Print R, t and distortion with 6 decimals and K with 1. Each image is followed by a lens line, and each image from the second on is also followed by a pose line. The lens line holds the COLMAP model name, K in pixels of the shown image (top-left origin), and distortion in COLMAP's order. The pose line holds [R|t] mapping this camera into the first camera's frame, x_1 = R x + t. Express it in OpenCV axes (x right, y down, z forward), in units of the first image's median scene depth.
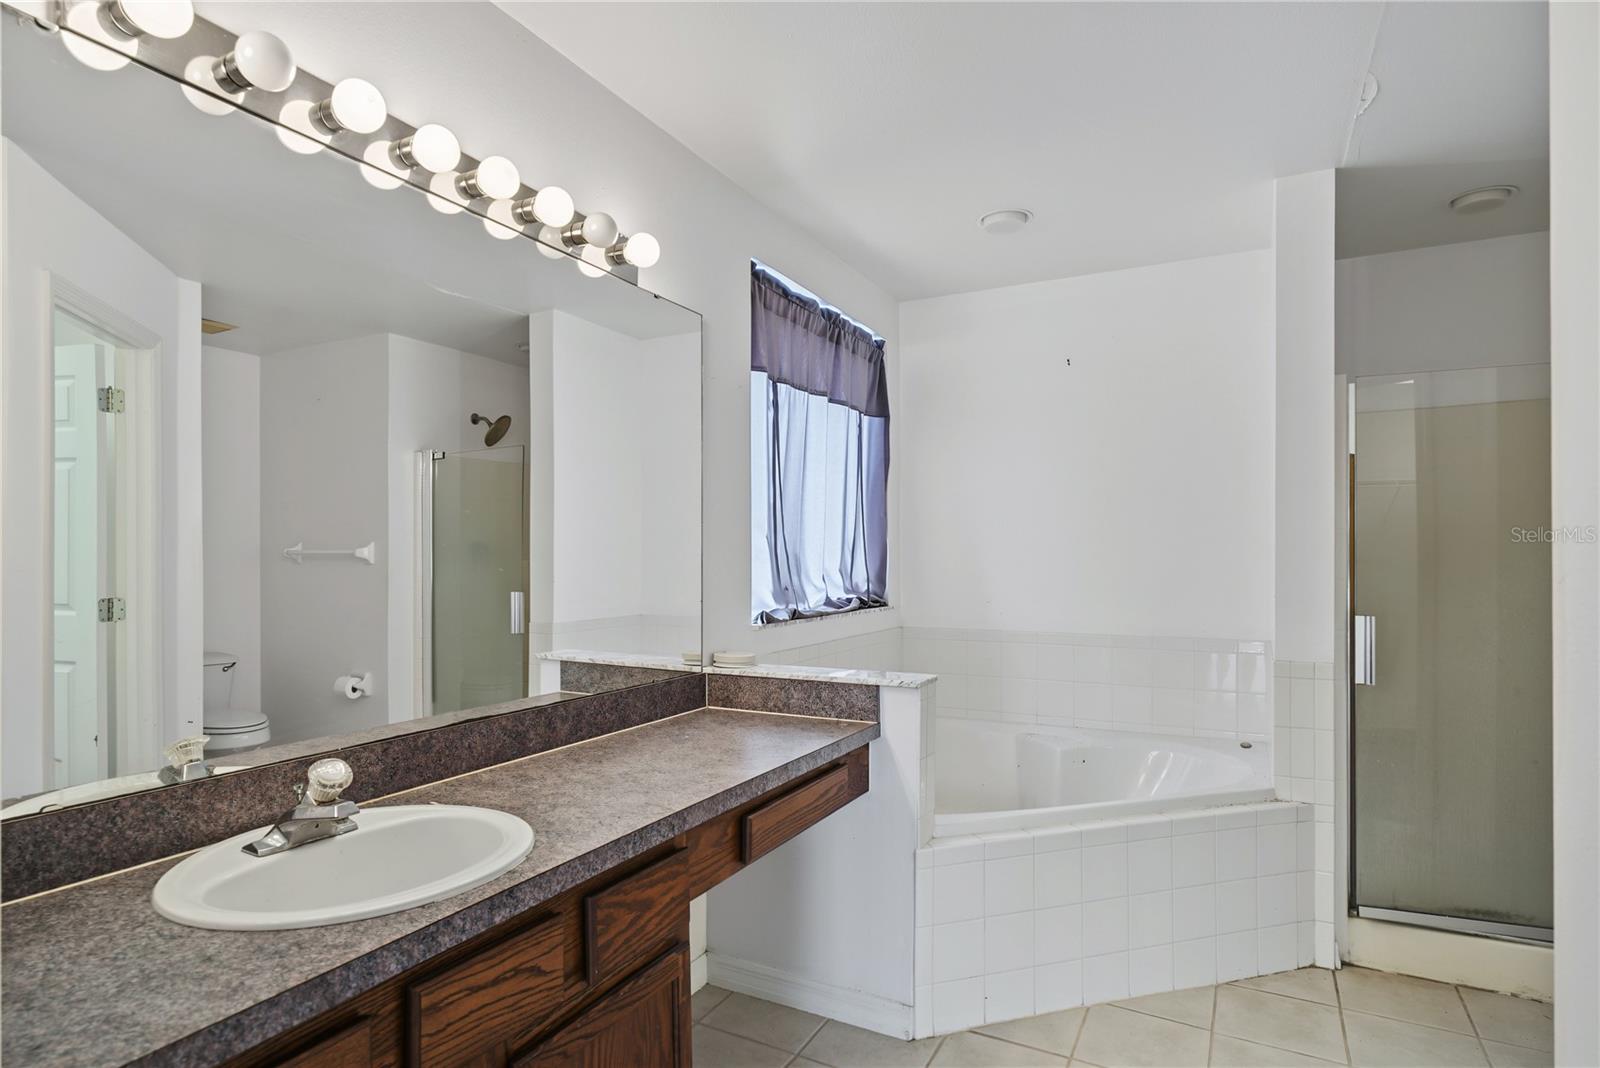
lens RADIAL K [[836.5, 0, 804.0], [0, 836.5, 536.5], [0, 0, 1]] dist [-0.002497, -0.000062]
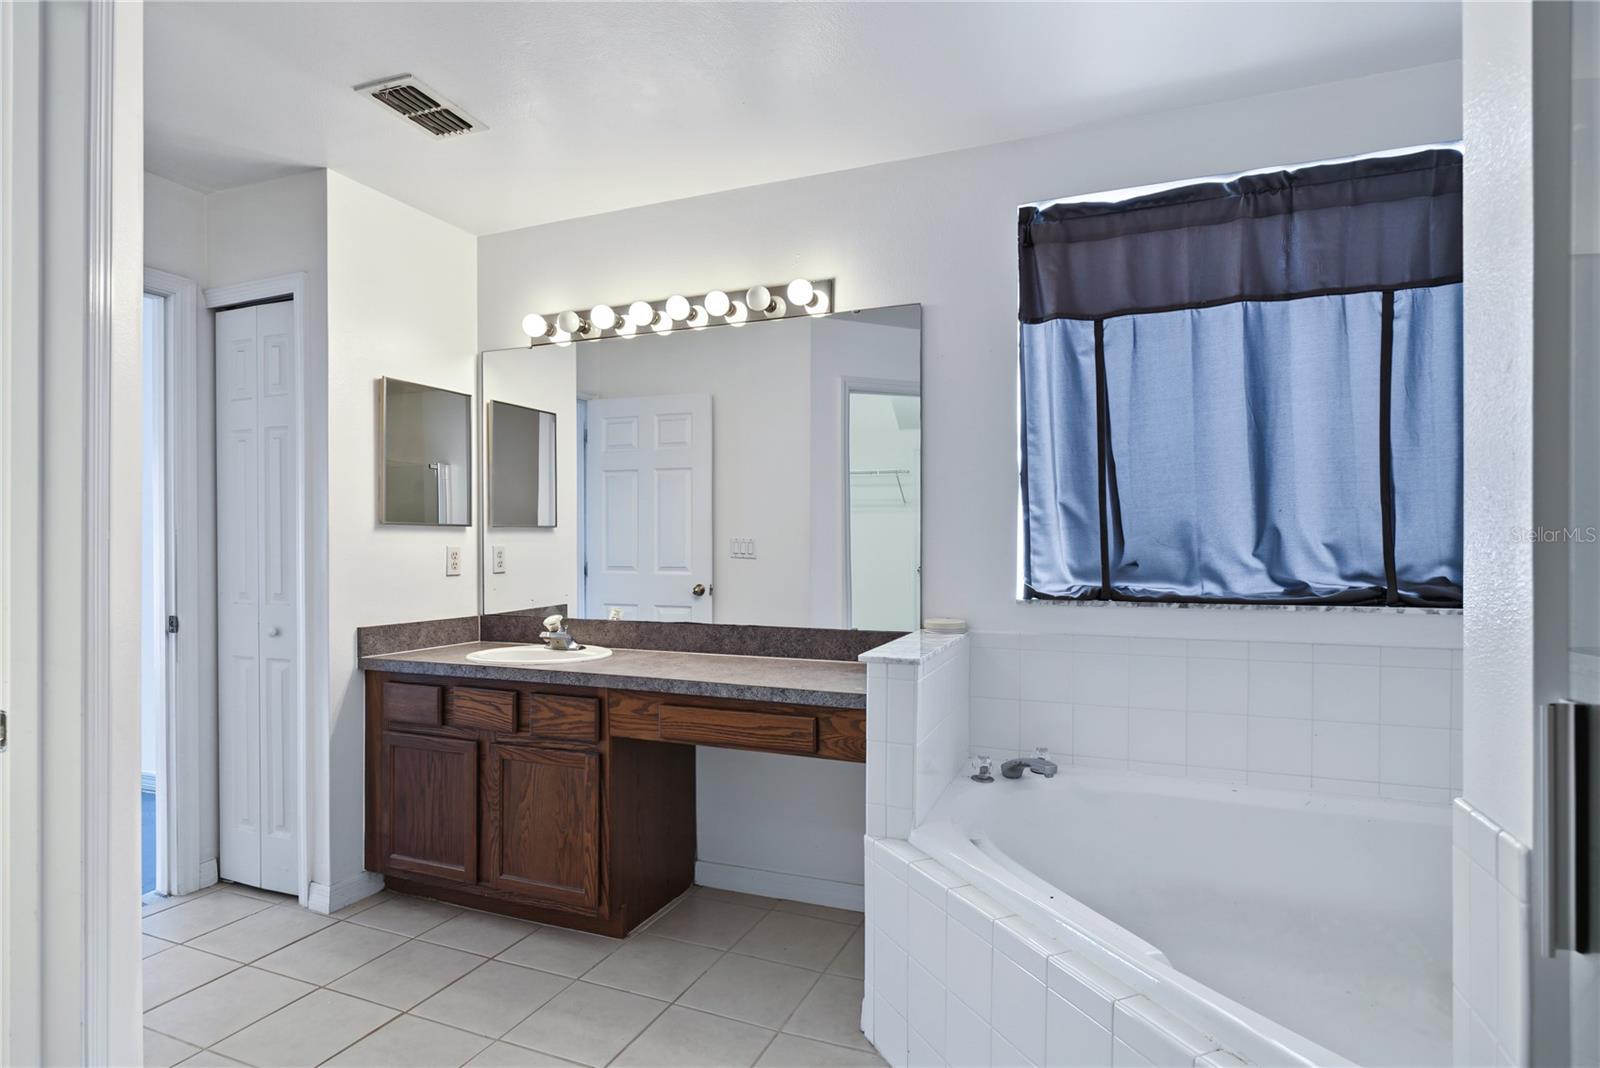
lens RADIAL K [[836.5, 0, 804.0], [0, 836.5, 536.5], [0, 0, 1]] dist [-0.002497, -0.000062]
pose [[0.108516, -0.002190, -0.994092, 1.513626], [0.023936, 0.999713, 0.000411, 0.052577], [0.993806, -0.023839, 0.108538, 1.186152]]
